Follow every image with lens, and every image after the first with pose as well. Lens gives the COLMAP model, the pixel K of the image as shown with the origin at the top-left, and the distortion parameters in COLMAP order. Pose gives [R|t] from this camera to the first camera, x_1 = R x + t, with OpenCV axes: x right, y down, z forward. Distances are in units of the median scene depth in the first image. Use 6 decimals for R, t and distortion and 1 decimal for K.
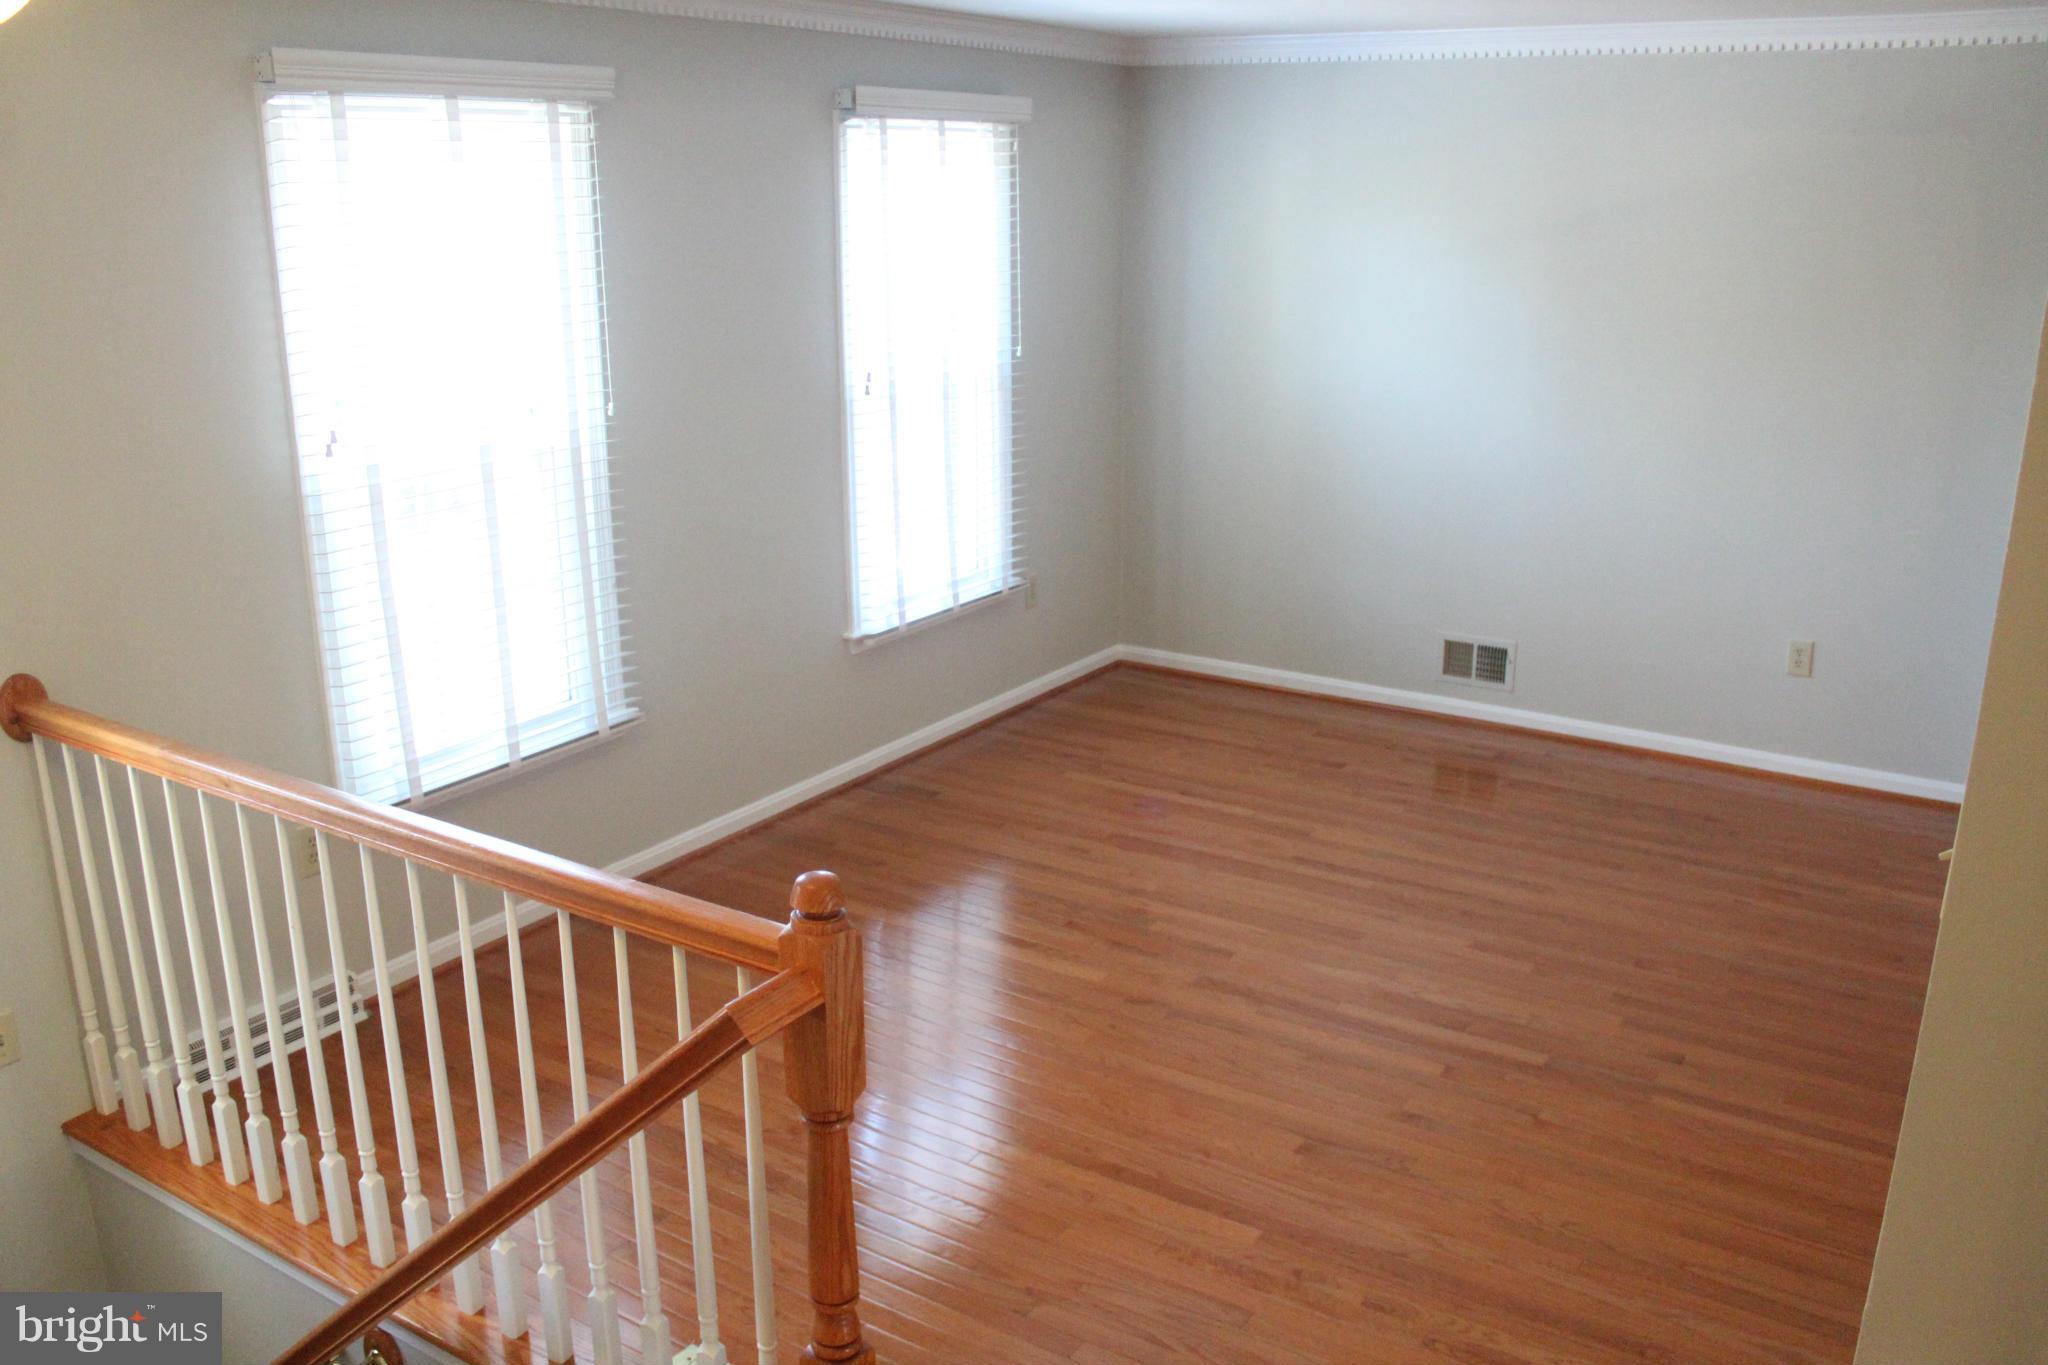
lens RADIAL K [[1715.2, 0, 1024.0], [0, 1715.2, 682.5], [0, 0, 1]] dist [-0.164199, 0.157367]
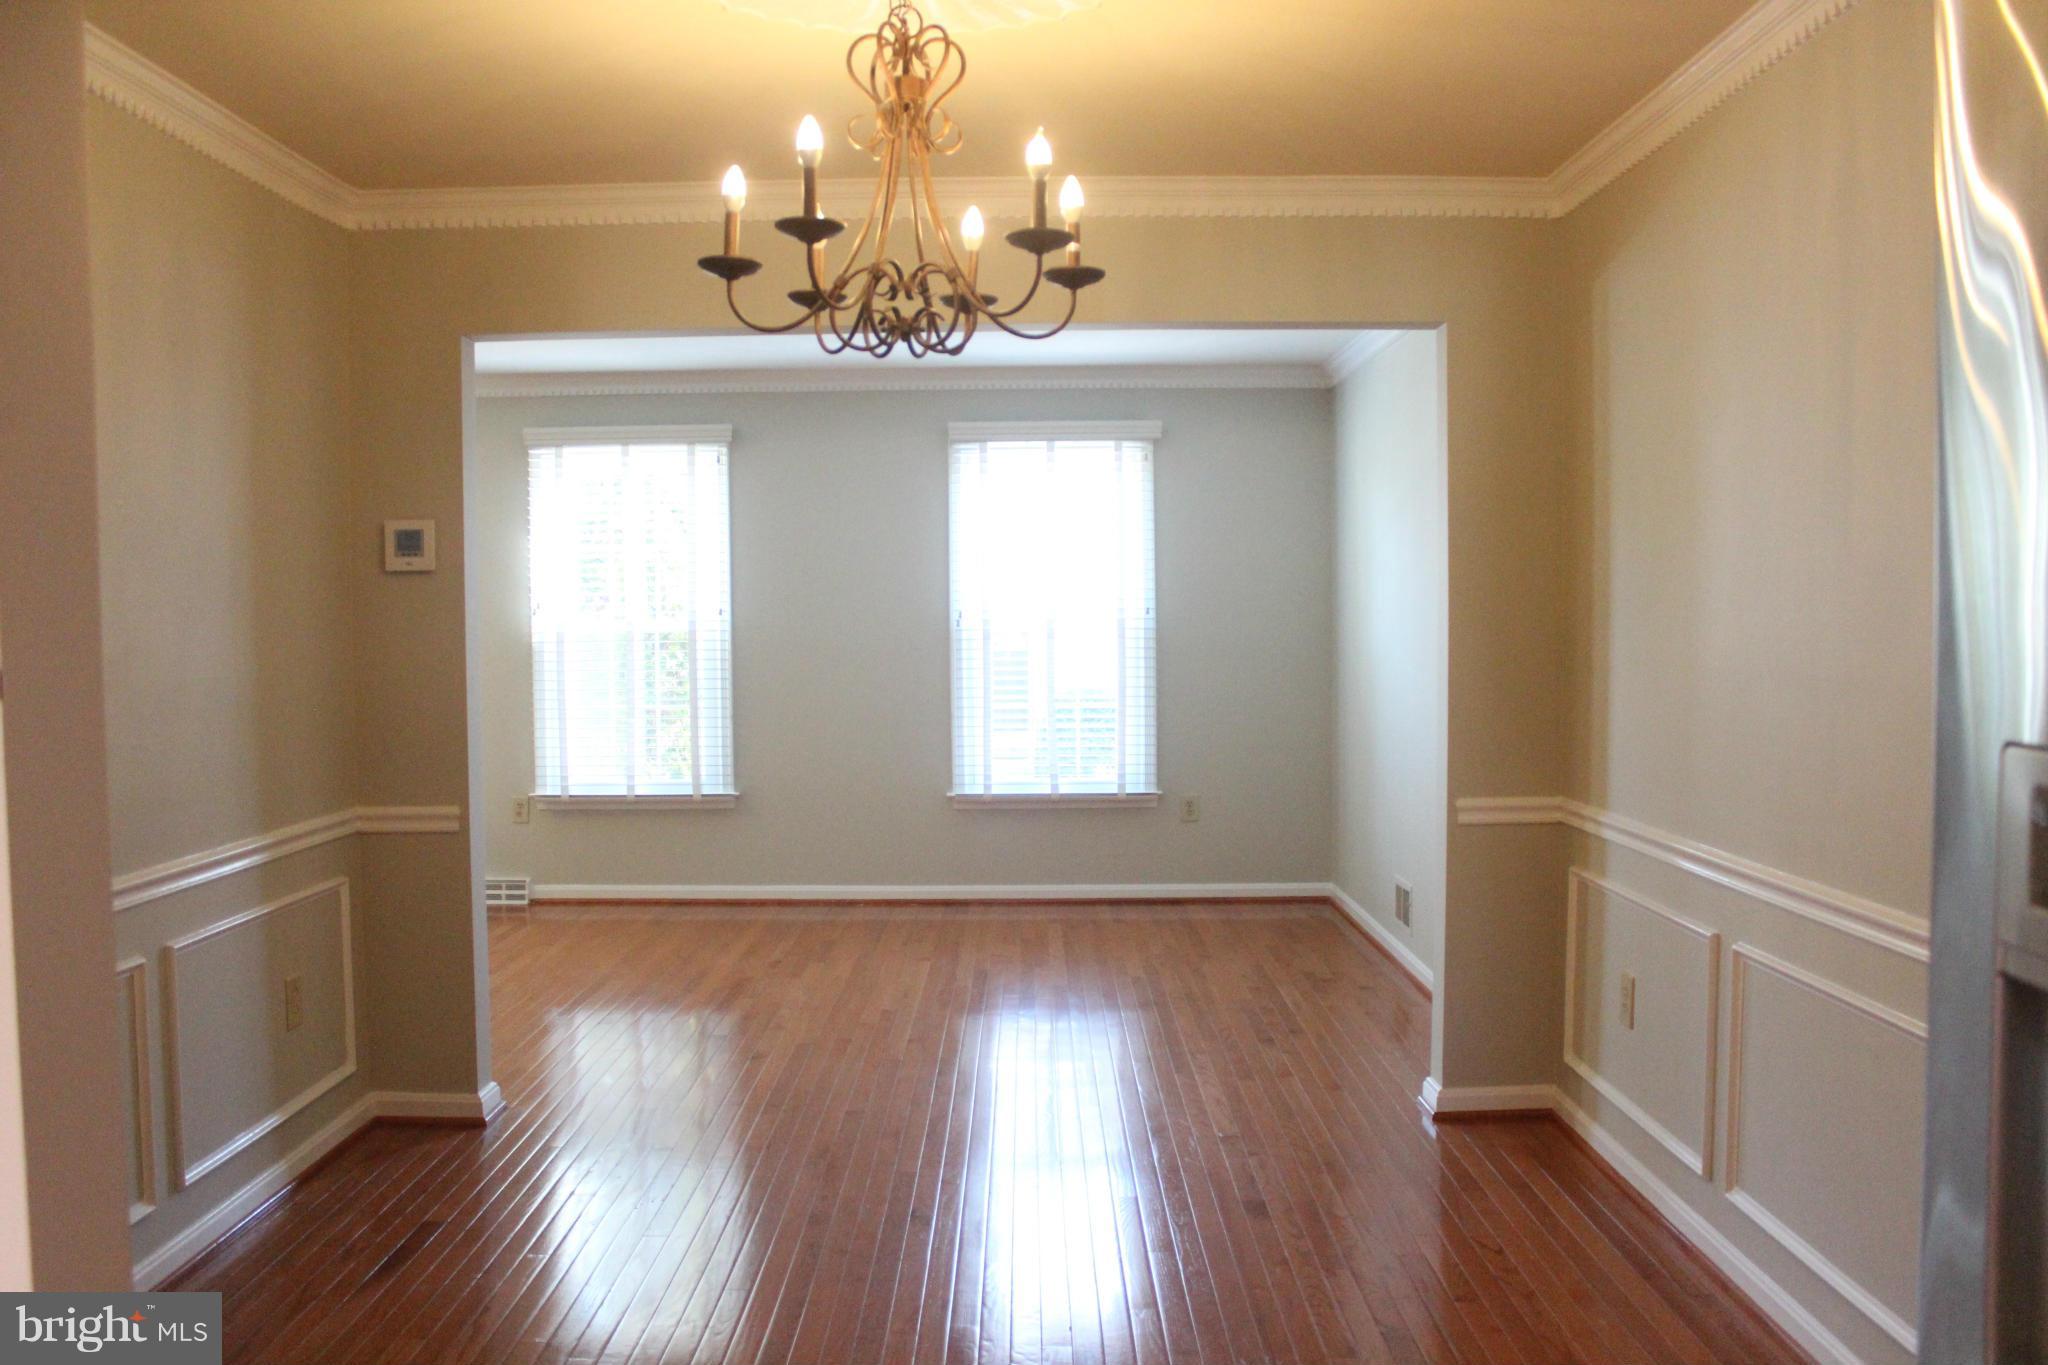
lens RADIAL K [[1715.2, 0, 1024.0], [0, 1715.2, 682.5], [0, 0, 1]] dist [-0.164199, 0.157367]
pose [[0.544760, 0.043807, -0.837447, 1.131205], [-0.227268, 0.968974, -0.097151, 0.007770], [0.807209, 0.243249, 0.537814, 0.254636]]
